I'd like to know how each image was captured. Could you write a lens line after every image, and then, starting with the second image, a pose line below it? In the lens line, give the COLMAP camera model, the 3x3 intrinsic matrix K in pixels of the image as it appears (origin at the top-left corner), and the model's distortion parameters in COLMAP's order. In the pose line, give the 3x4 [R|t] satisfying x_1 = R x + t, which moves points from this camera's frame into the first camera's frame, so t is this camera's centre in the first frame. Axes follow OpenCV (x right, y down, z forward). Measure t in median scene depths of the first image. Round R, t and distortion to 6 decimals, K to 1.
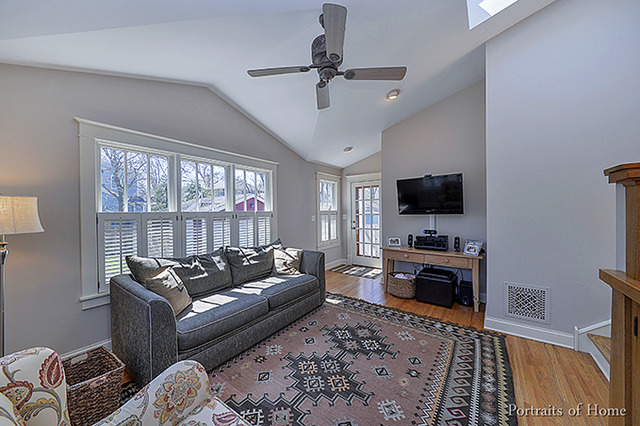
lens RADIAL K [[231.0, 0, 318.2], [0, 231.0, 212.7], [0, 0, 1]] dist [-0.000902, -0.000163]
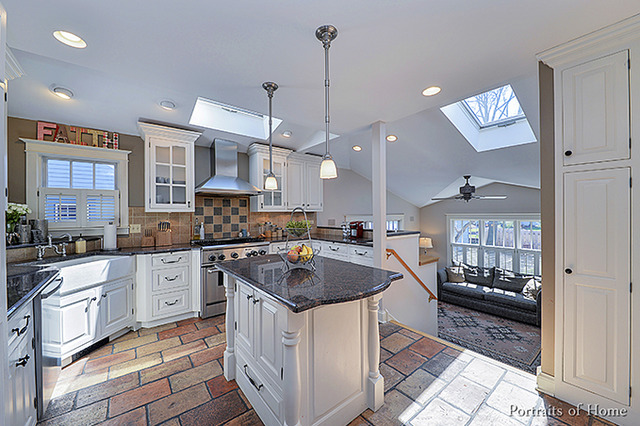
lens RADIAL K [[241.1, 0, 323.4], [0, 241.1, 212.1], [0, 0, 1]] dist [0.015201, -0.000223]
pose [[-0.247550, 0.005927, -0.968857, 2.534092], [-0.002833, 0.999973, 0.006841, -0.421360], [0.968871, 0.004438, -0.247527, 0.155066]]
